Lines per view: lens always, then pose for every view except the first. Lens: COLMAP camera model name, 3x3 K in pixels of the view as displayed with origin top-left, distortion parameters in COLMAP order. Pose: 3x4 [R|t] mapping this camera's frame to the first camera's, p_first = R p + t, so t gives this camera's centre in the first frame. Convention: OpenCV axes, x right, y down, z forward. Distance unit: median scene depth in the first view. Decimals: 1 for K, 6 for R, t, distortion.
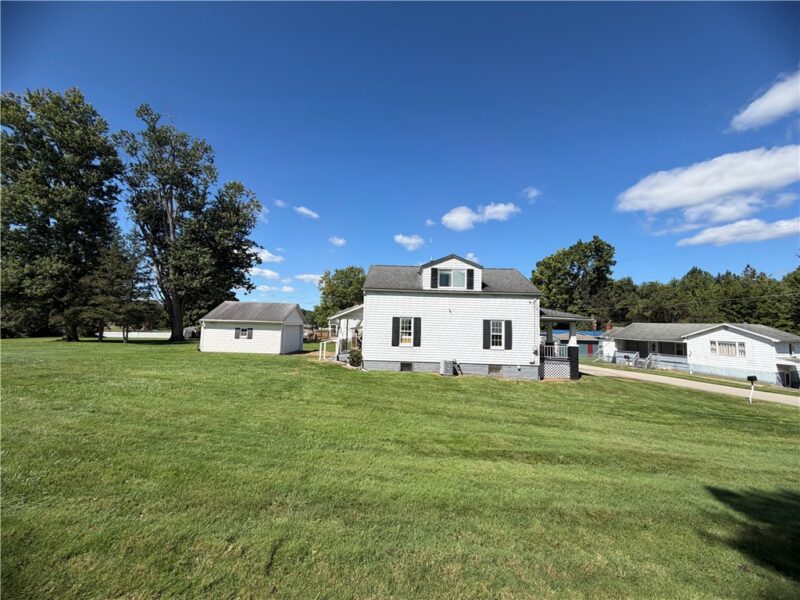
lens RADIAL K [[320.2, 0, 390.4], [0, 320.2, 307.2], [0, 0, 1]] dist [0.013954, -0.000012]
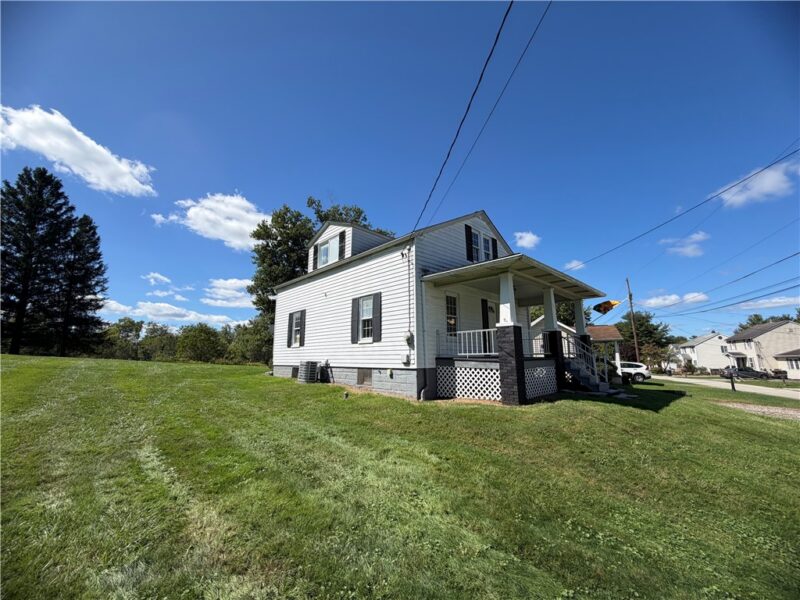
lens RADIAL K [[317.5, 0, 396.8], [0, 317.5, 302.7], [0, 0, 1]] dist [0.007086, -0.000129]
pose [[0.710287, -0.154785, -0.686683, 0.656016], [0.060385, 0.985326, -0.159641, 0.128348], [0.701317, 0.071926, 0.709211, 0.497190]]
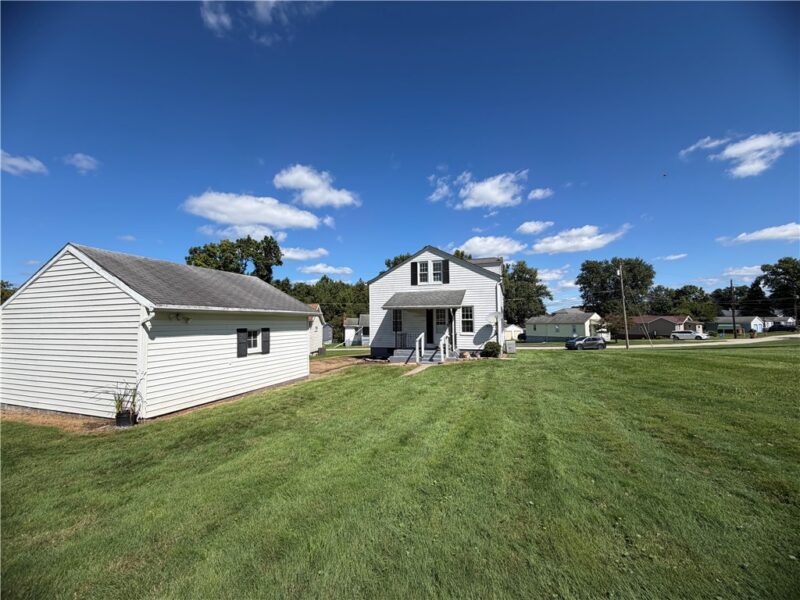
lens RADIAL K [[317.5, 0, 396.8], [0, 317.5, 302.7], [0, 0, 1]] dist [0.007086, -0.000129]
pose [[0.270620, 0.032959, 0.962122, -0.935223], [-0.024486, 0.999326, -0.027346, 0.046444], [-0.962375, -0.016159, 0.271245, 0.847913]]
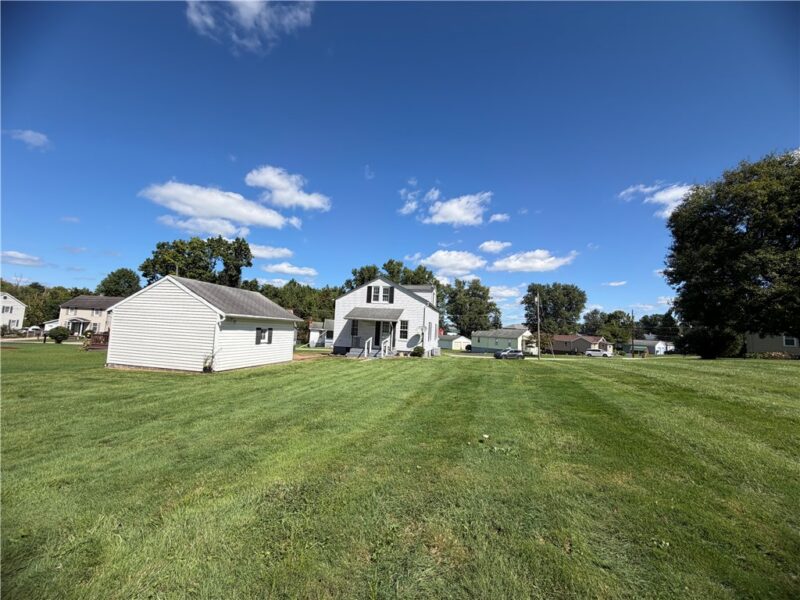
lens RADIAL K [[317.5, 0, 396.8], [0, 317.5, 302.7], [0, 0, 1]] dist [0.007086, -0.000129]
pose [[0.160190, 0.067357, 0.984785, -1.264277], [-0.087116, 0.994741, -0.053867, 0.028460], [-0.983234, -0.077162, 0.165216, 0.732111]]
